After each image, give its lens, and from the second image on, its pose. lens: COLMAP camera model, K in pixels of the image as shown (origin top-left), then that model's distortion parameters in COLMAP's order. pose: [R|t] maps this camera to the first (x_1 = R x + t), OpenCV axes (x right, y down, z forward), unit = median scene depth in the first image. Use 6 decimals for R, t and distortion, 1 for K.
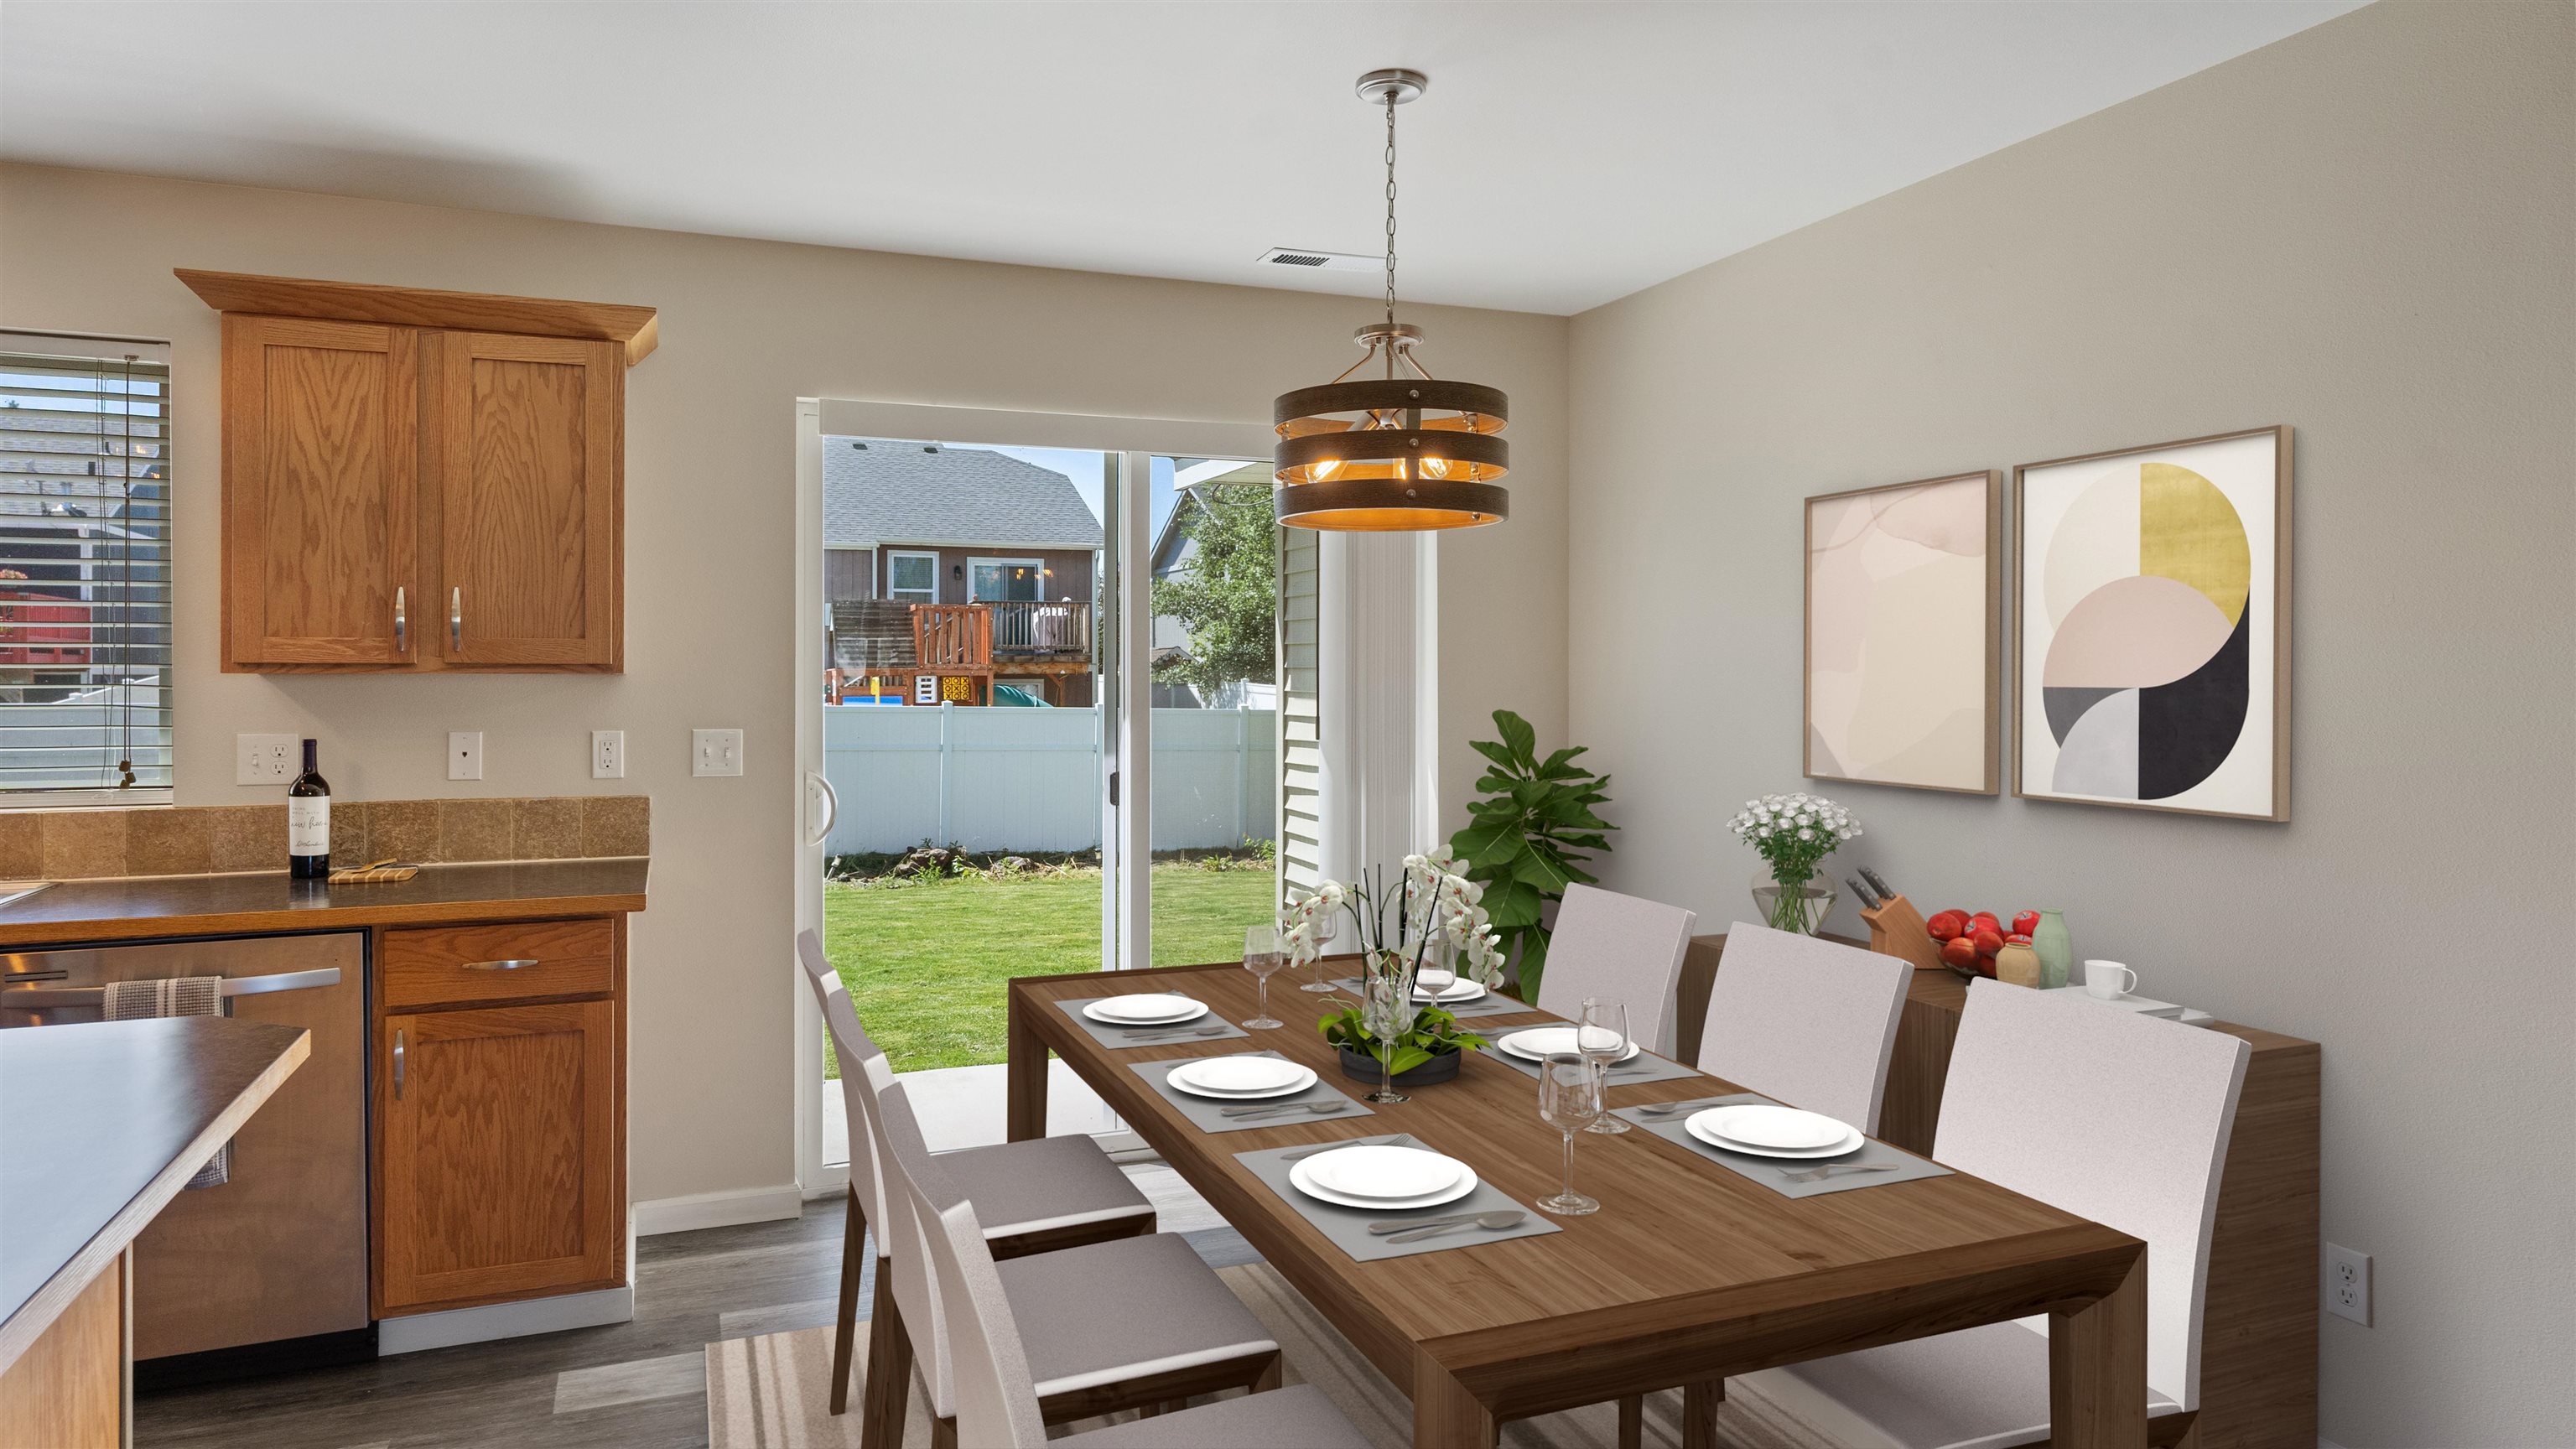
lens RADIAL K [[1559.2, 0, 1291.2], [0, 1559.2, 669.8], [0, 0, 1]] dist [-0.000439, -0.000114]
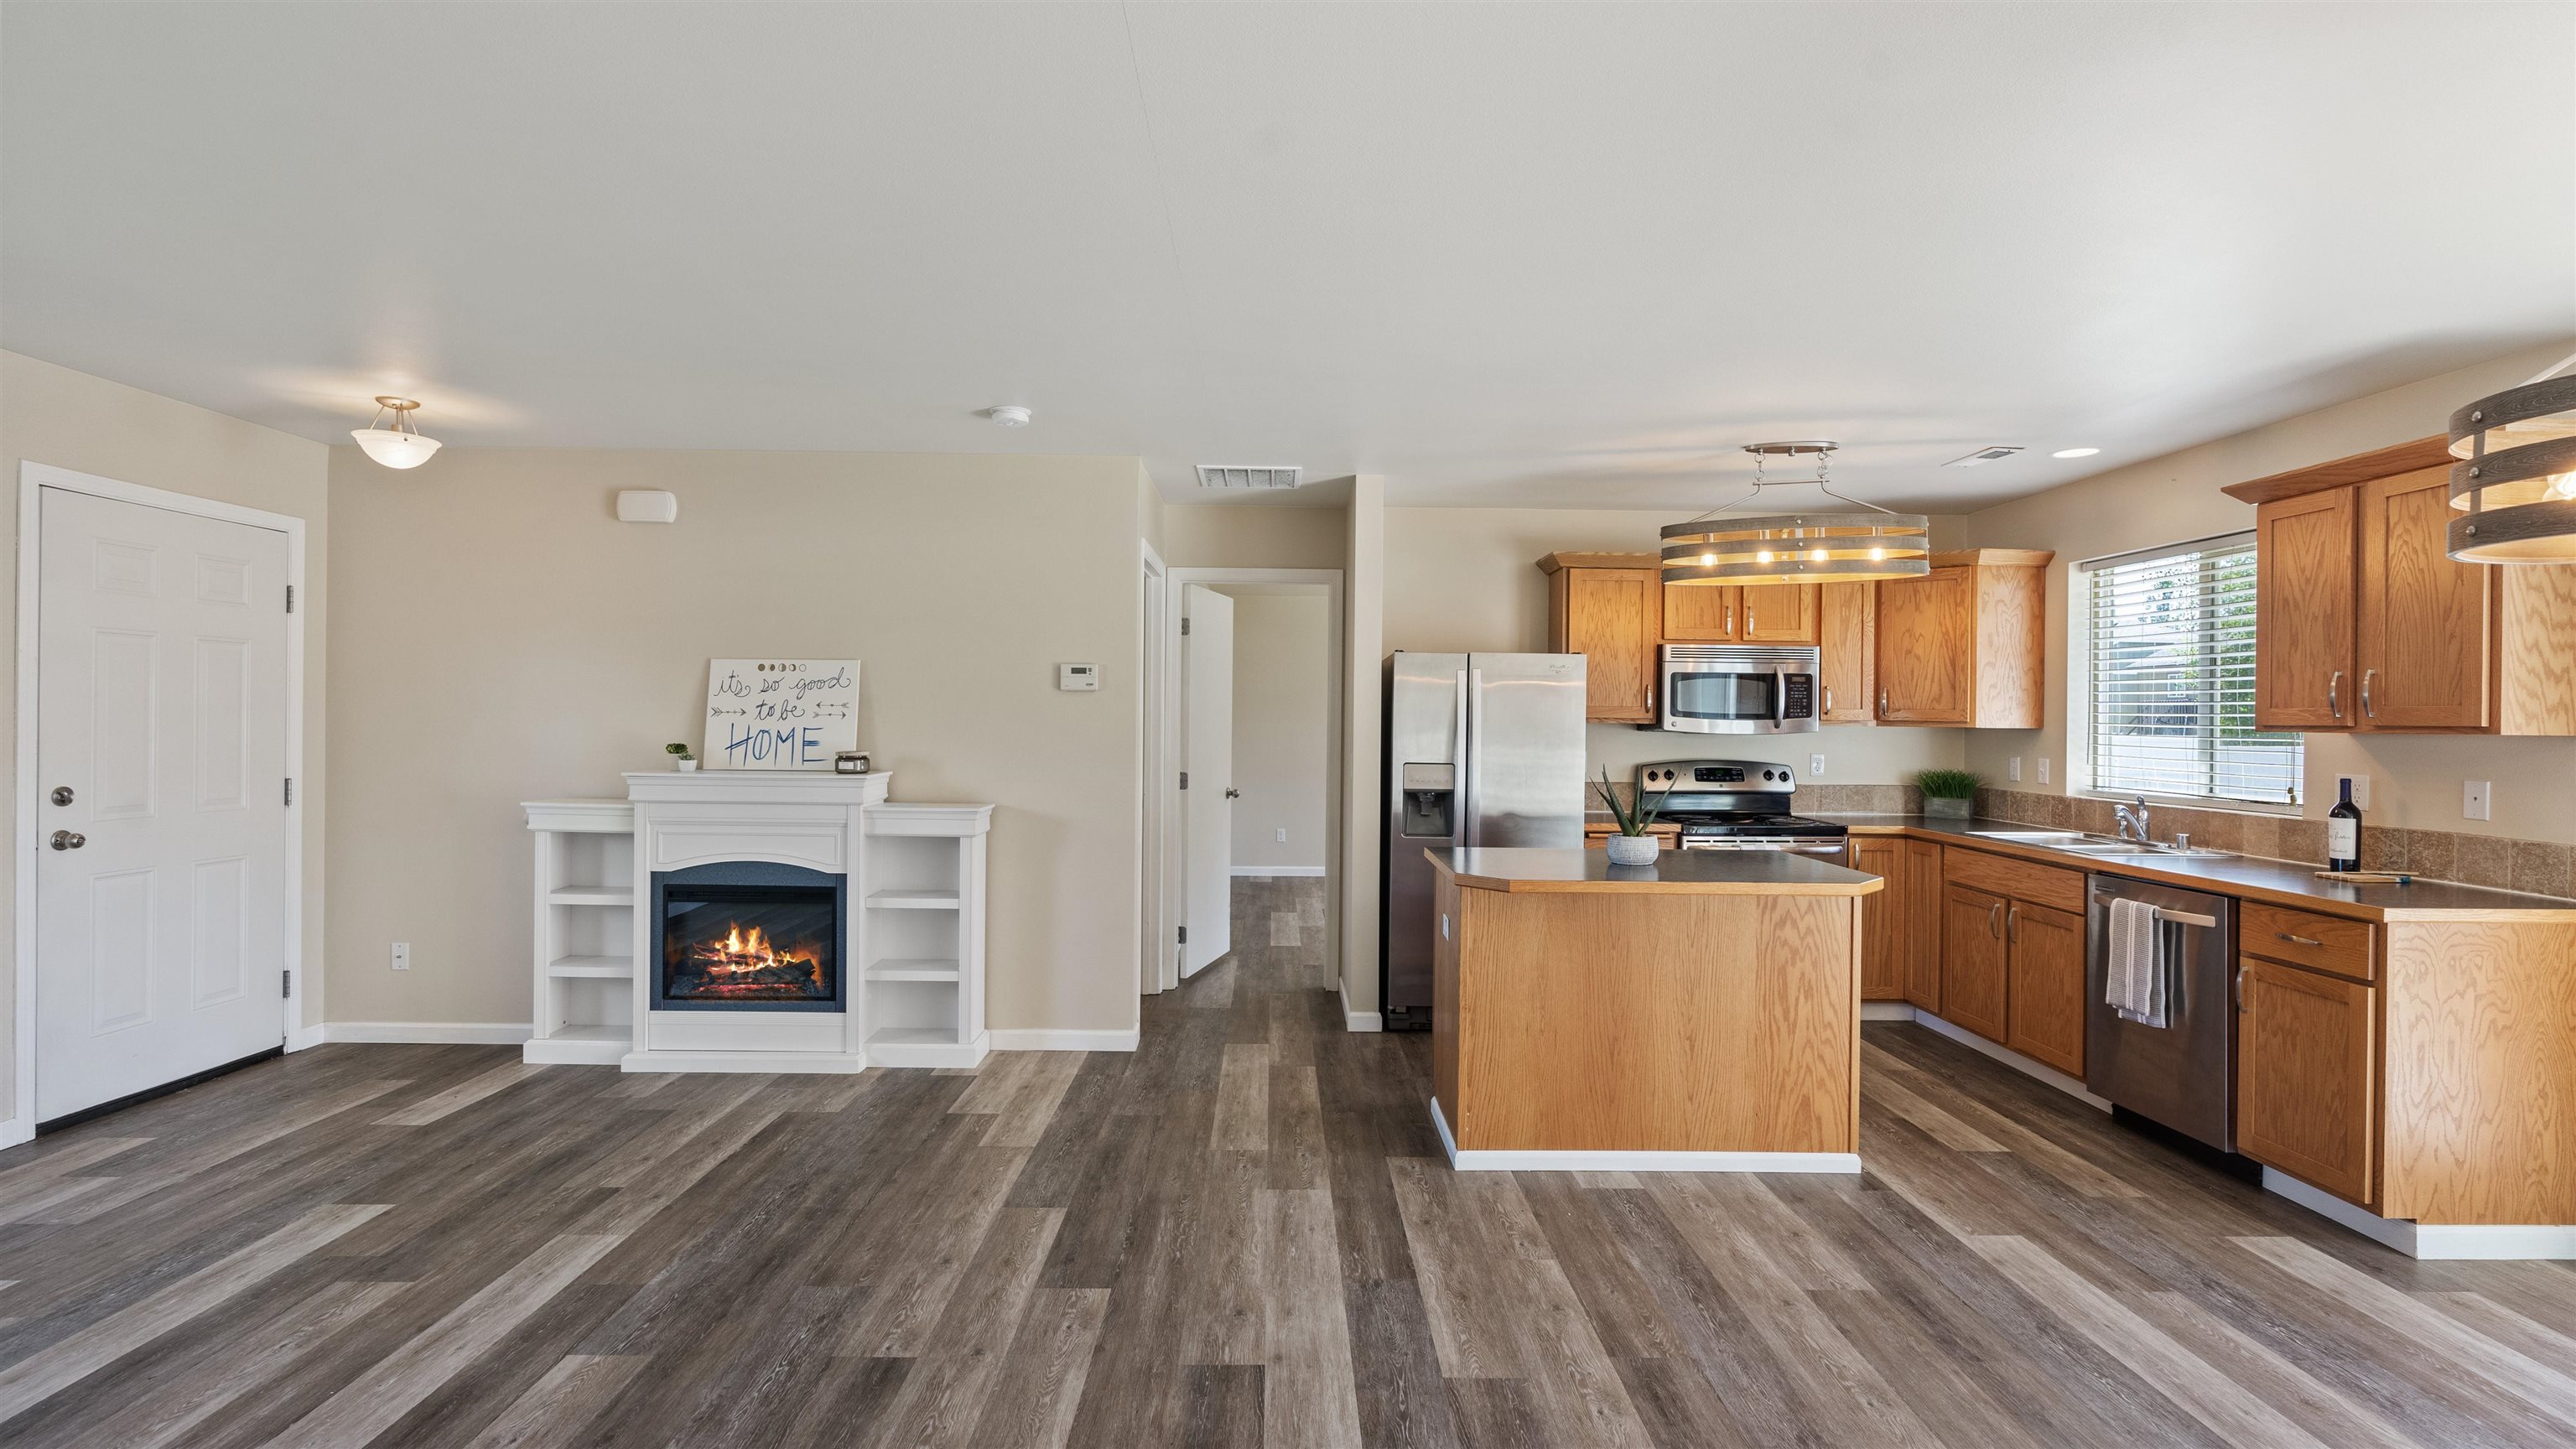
lens RADIAL K [[1158.1, 0, 1293.7], [0, 1158.1, 720.5], [0, 0, 1]] dist [-0.008710, 0.001195]
pose [[-0.358304, -0.004004, -0.933596, 0.731306], [-0.008114, 0.999966, -0.001175, -0.000036], [0.933570, 0.007154, -0.358325, 0.485173]]
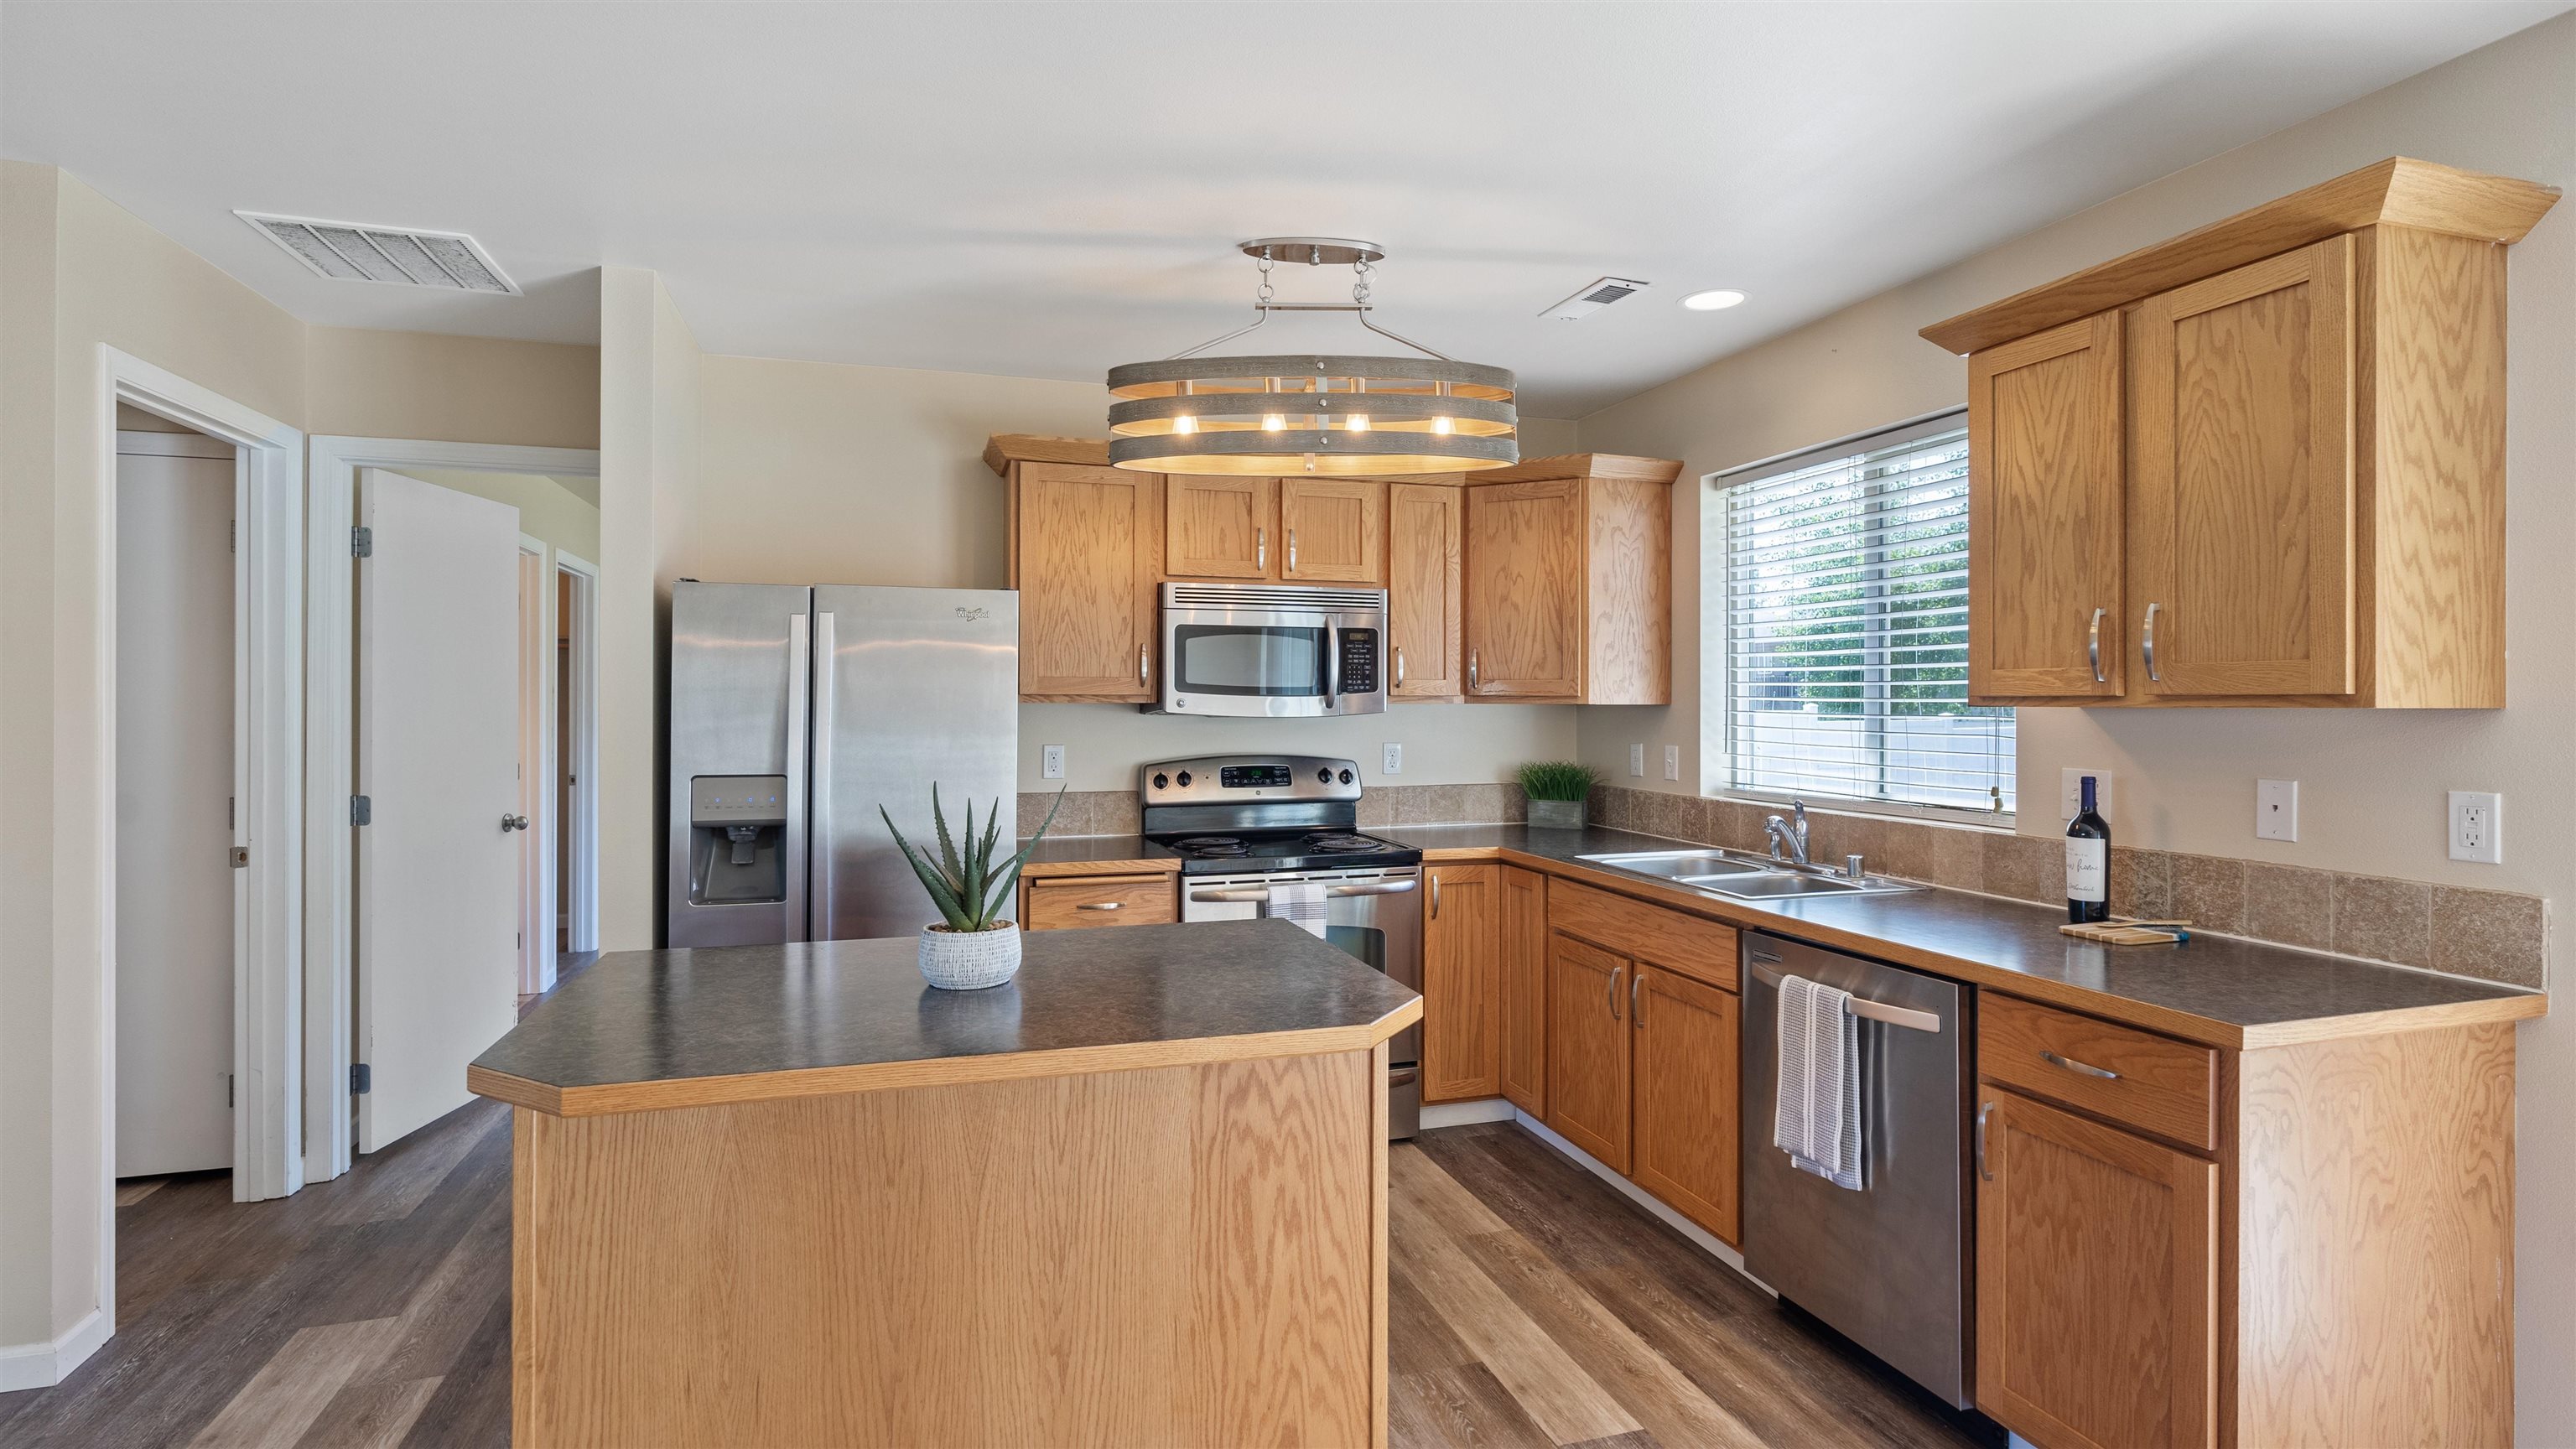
lens RADIAL K [[1237.2, 0, 1292.1], [0, 1237.2, 701.8], [0, 0, 1]] dist [-0.010513, -0.000386]
pose [[-0.074936, -0.002048, -0.997186, 0.151826], [0.001635, 0.999996, -0.002177, 0.000020], [0.997187, -0.001794, -0.074932, 0.591528]]
